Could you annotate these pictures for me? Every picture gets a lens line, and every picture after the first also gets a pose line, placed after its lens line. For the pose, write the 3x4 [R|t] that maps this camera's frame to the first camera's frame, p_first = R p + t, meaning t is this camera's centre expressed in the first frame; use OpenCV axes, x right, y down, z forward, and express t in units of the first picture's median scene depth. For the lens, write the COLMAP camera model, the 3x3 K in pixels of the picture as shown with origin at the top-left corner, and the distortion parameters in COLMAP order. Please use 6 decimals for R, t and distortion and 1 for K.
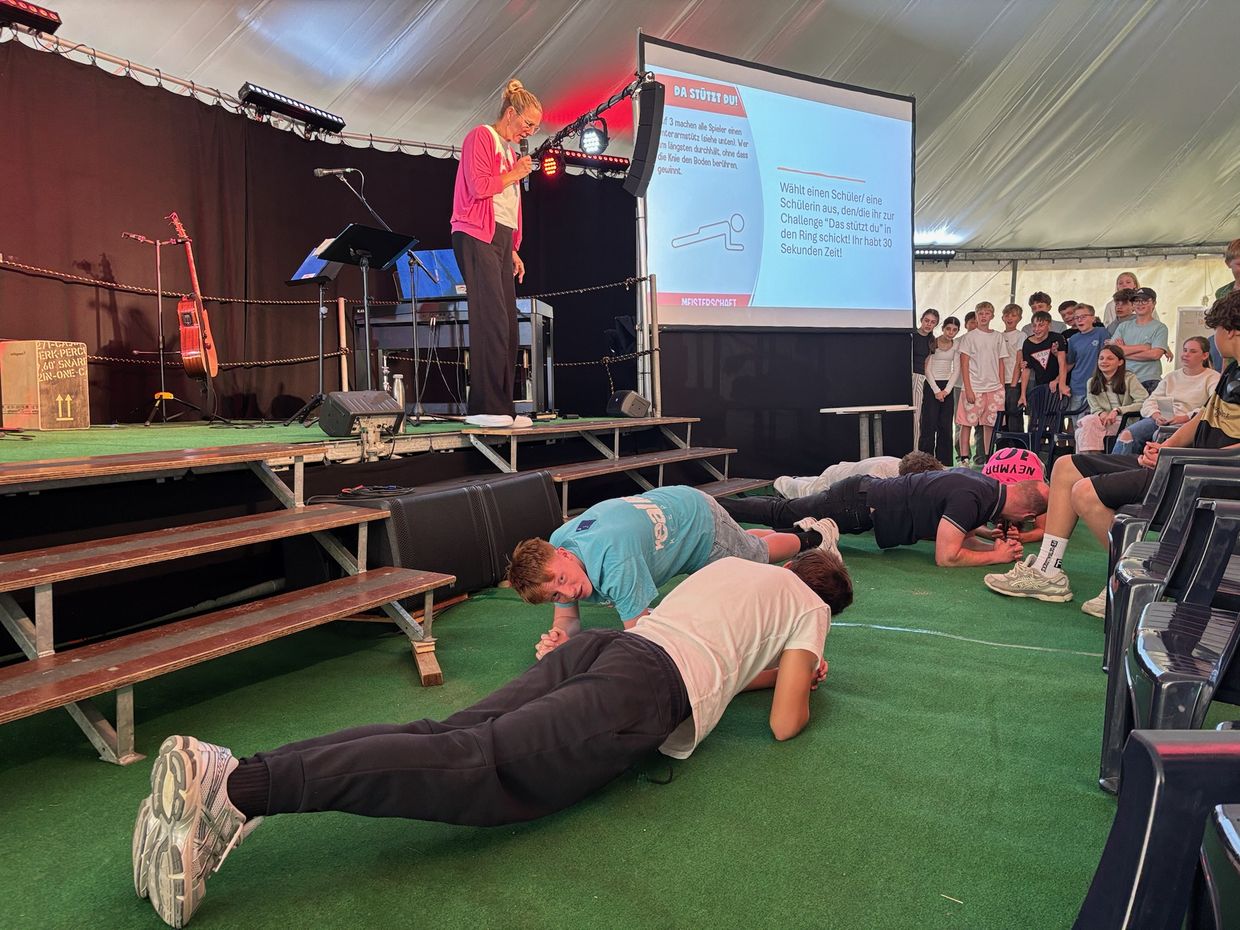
lens RADIAL K [[909.4, 0, 620.0], [0, 909.4, 465.0], [0, 0, 1]] dist [0.036126, -0.049562]
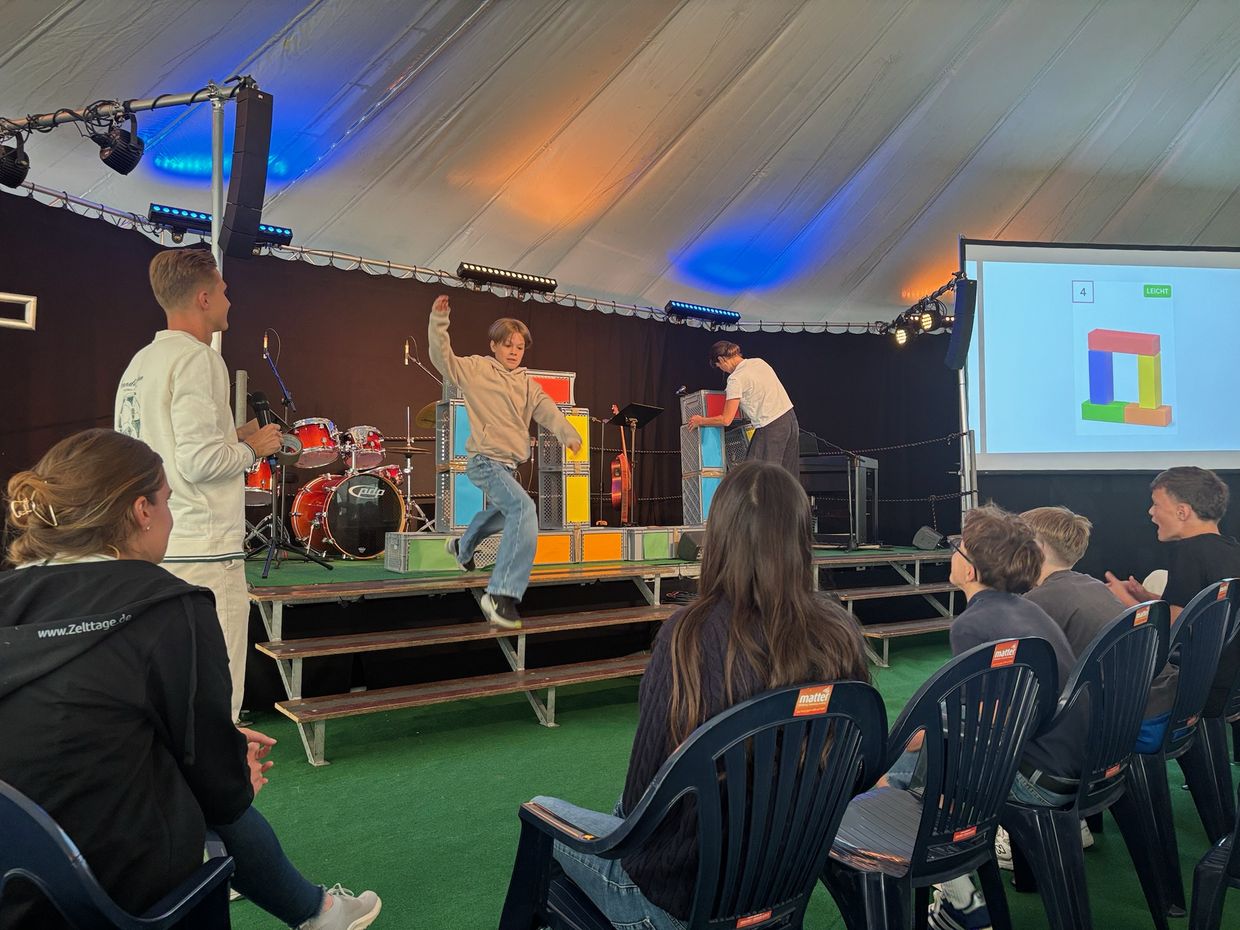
lens RADIAL K [[909.4, 0, 620.0], [0, 909.4, 465.0], [0, 0, 1]] dist [0.036126, -0.049562]
pose [[0.888830, 0.000054, -0.458237, 0.206570], [-0.052675, 0.993383, -0.102056, -0.020353], [0.455200, 0.114848, 0.882951, -0.307437]]
